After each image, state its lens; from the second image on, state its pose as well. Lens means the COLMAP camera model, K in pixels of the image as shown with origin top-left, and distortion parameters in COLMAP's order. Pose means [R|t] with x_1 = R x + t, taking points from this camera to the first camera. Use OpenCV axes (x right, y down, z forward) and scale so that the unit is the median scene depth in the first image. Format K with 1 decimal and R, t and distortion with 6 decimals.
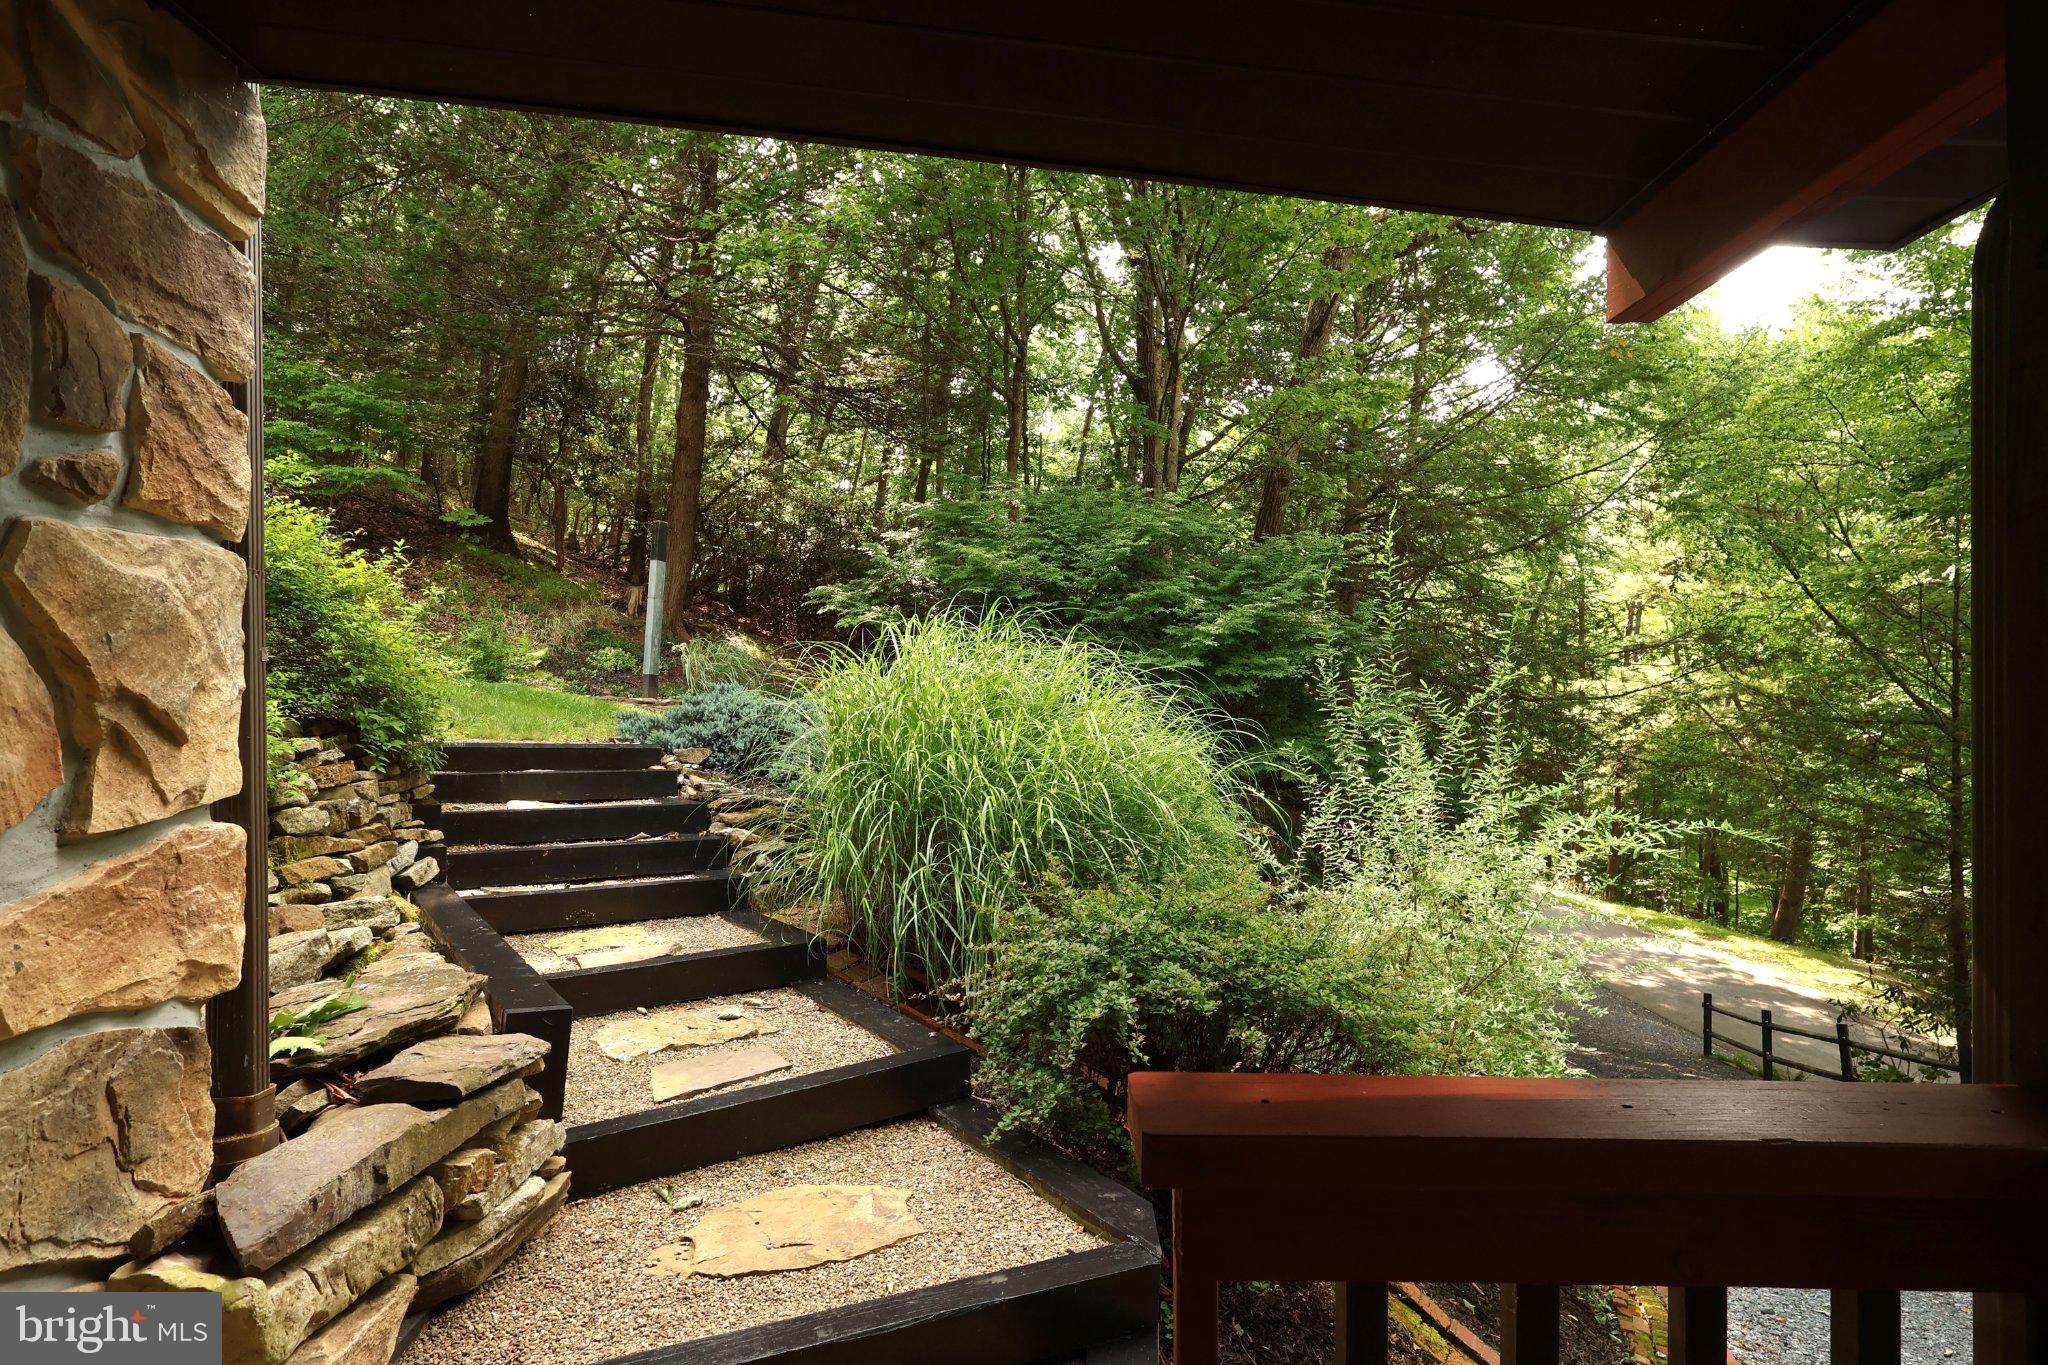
lens RADIAL K [[1047.9, 0, 1024.8], [0, 1047.9, 695.2], [0, 0, 1]] dist [-0.001307, -0.000037]
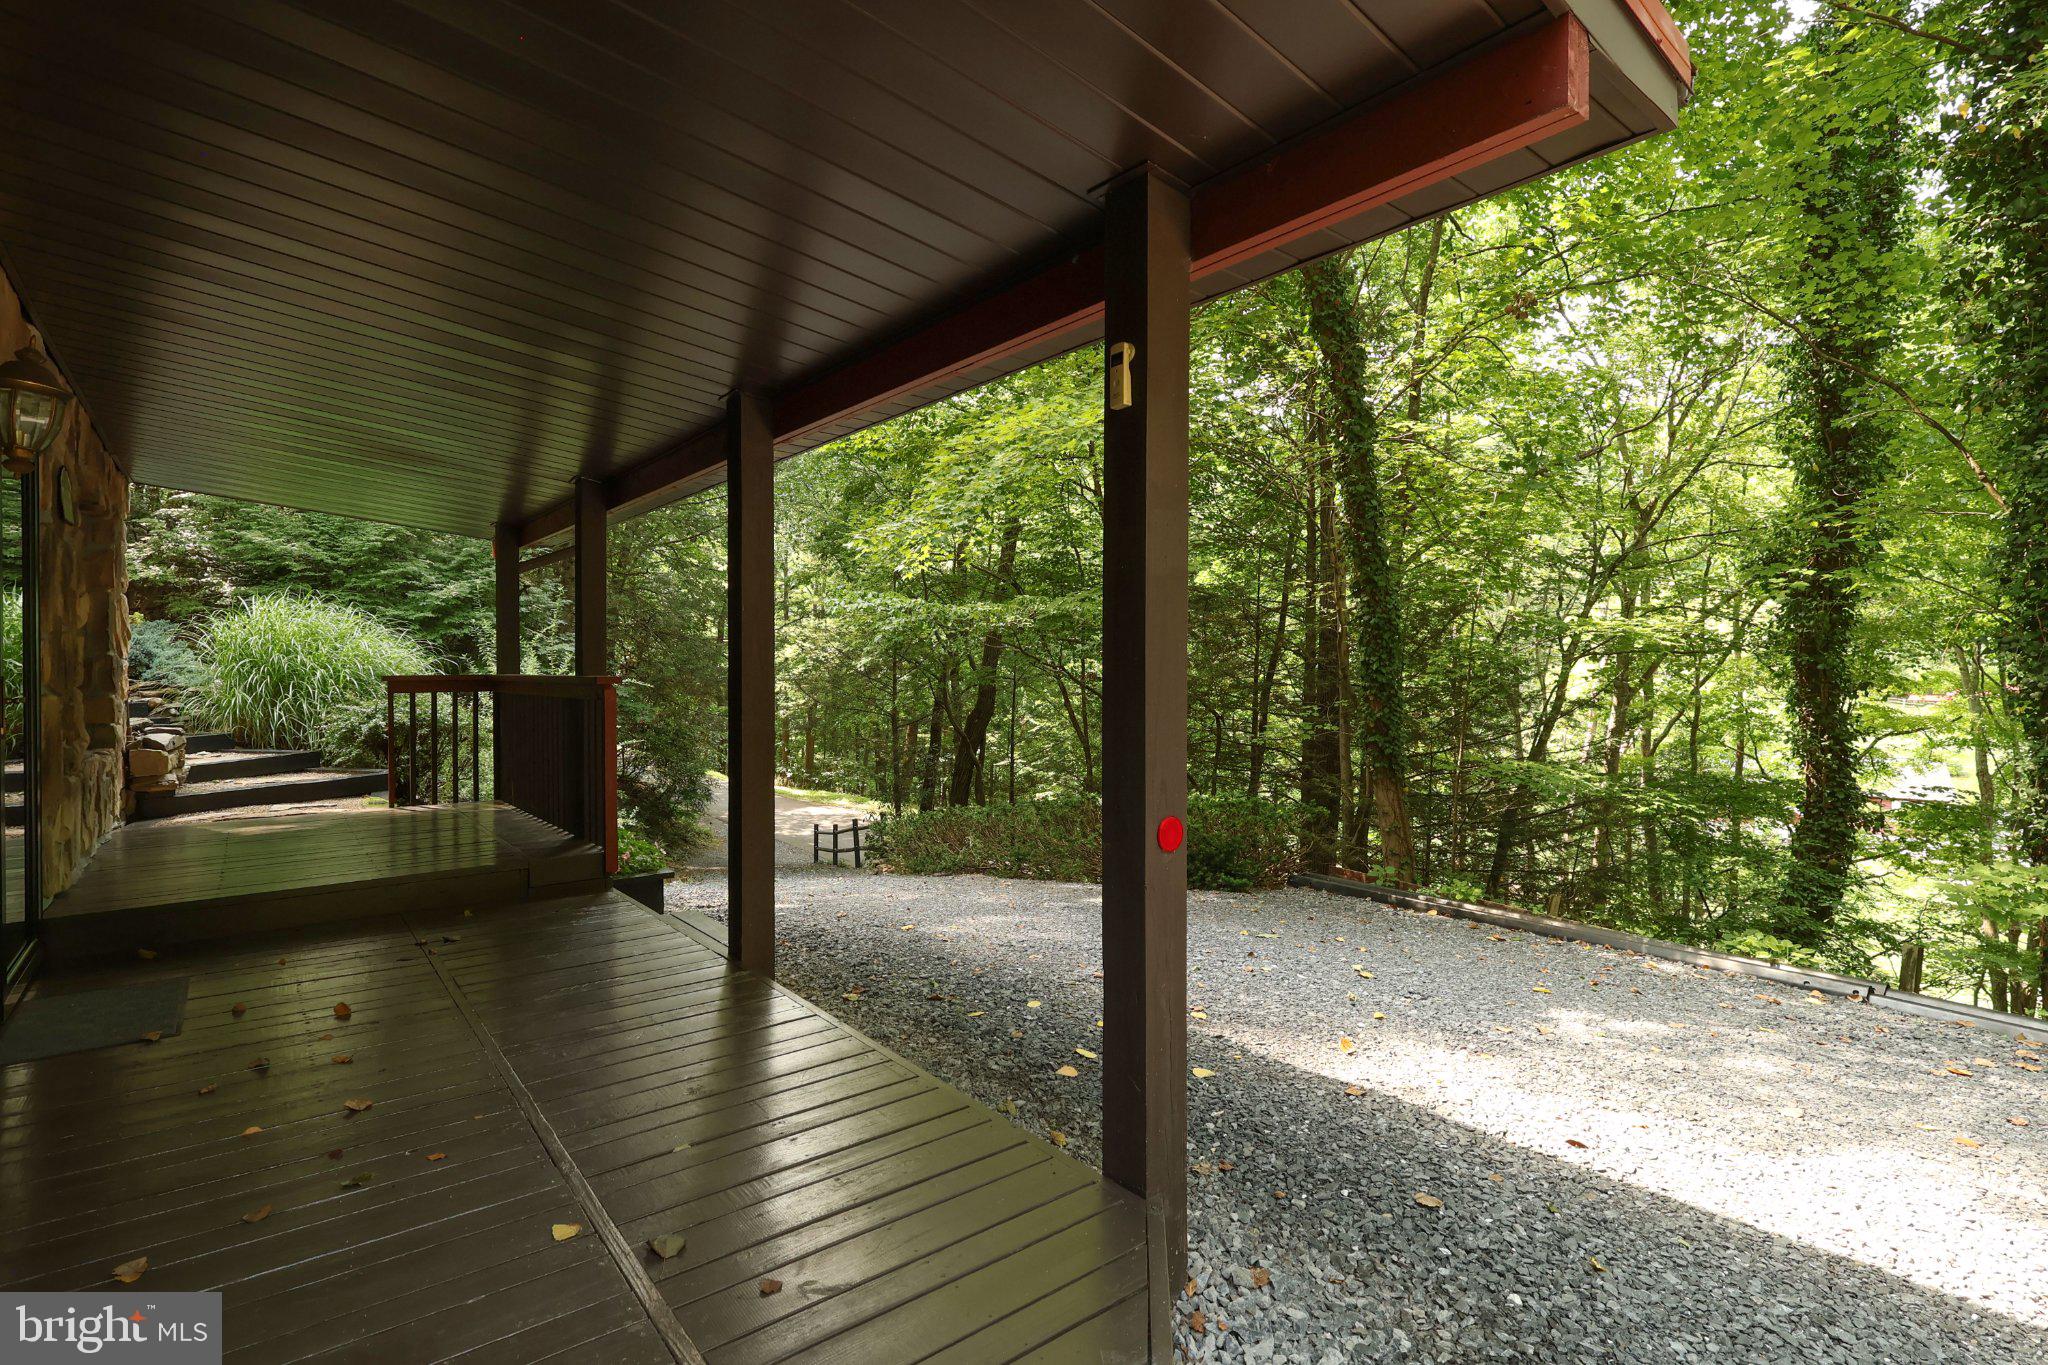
lens RADIAL K [[972.7, 0, 1028.2], [0, 972.7, 677.4], [0, 0, 1]] dist [-0.001789, -0.000677]
pose [[0.774299, -0.018694, 0.632544, -0.074061], [-0.007082, 0.999245, 0.038201, 0.002068], [-0.632781, -0.034059, 0.773582, -0.756734]]
